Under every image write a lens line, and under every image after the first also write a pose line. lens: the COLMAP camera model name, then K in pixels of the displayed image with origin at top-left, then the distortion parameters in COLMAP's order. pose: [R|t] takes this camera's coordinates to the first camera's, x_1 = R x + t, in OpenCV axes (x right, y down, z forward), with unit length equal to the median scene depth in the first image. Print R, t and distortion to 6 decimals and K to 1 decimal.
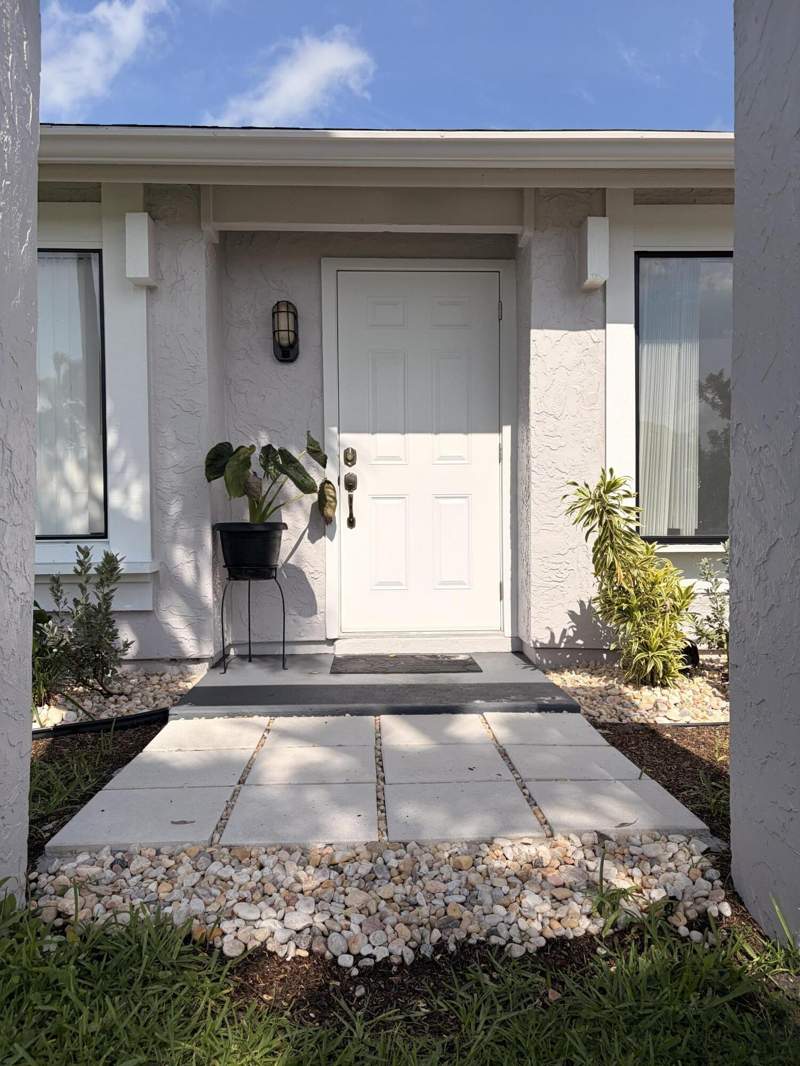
lens RADIAL K [[809.4, 0, 399.0], [0, 809.4, 540.6], [0, 0, 1]] dist [0.048137, -0.049707]
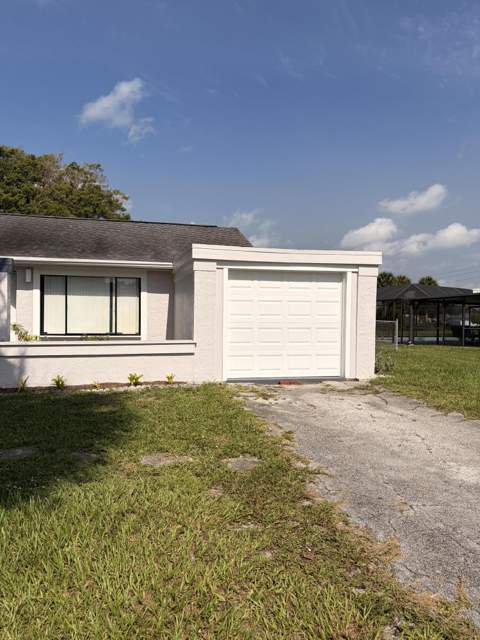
lens RADIAL K [[485.9, 0, 242.3], [0, 485.9, 319.7], [0, 0, 1]] dist [0.048137, -0.049707]
pose [[0.983325, 0.018300, 0.180932, 1.078865], [-0.016570, 0.999801, -0.011065, -0.083676], [-0.181099, 0.007883, 0.983433, -2.361445]]
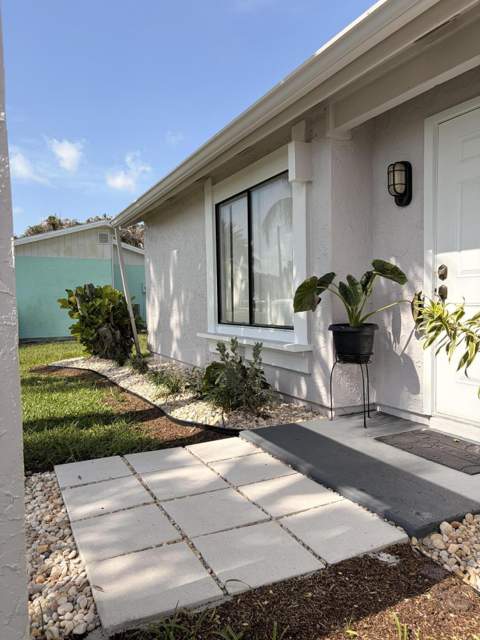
lens RADIAL K [[485.9, 0, 237.6], [0, 485.9, 321.8], [0, 0, 1]] dist [0.048137, -0.049707]
pose [[0.401042, 0.041914, -0.915100, 0.620886], [-0.007217, 0.999066, 0.042597, -0.071112], [0.916031, -0.010479, 0.400970, 0.506338]]
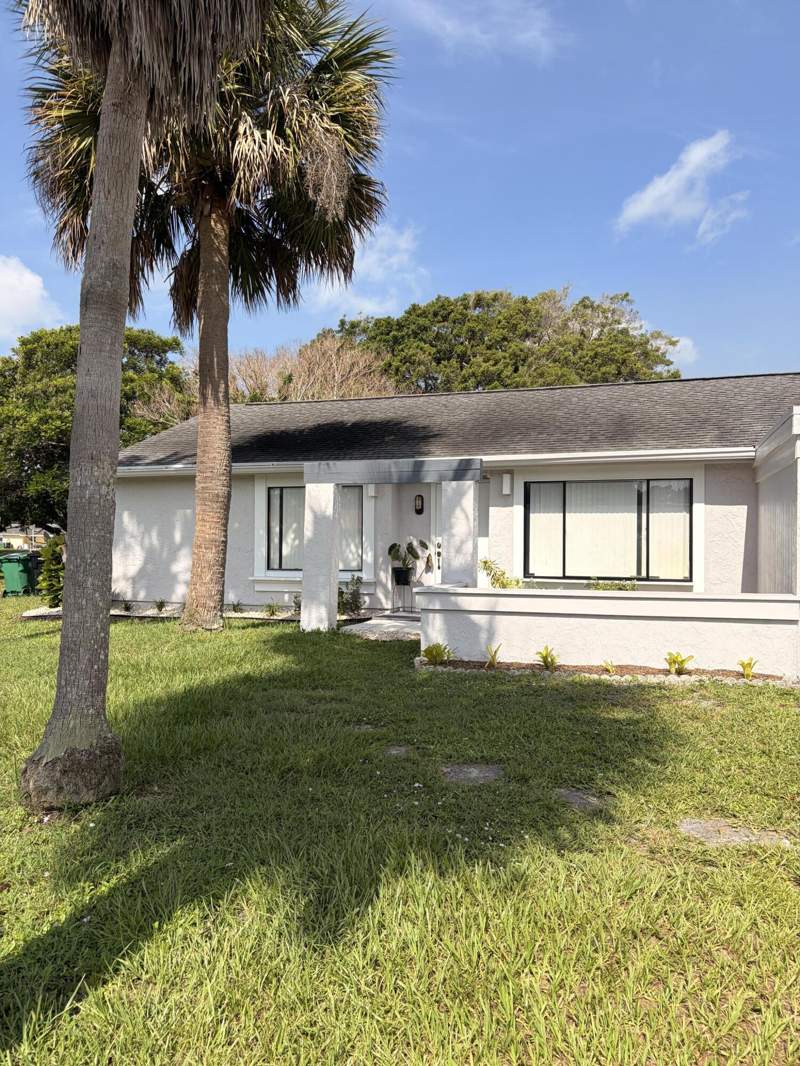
lens RADIAL K [[809.4, 0, 392.1], [0, 809.4, 536.9], [0, 0, 1]] dist [0.048137, -0.049707]
pose [[0.925741, 0.012137, -0.377963, 1.112005], [-0.020602, 0.999619, -0.018362, -0.092673], [0.377596, 0.024785, 0.925639, -2.236274]]
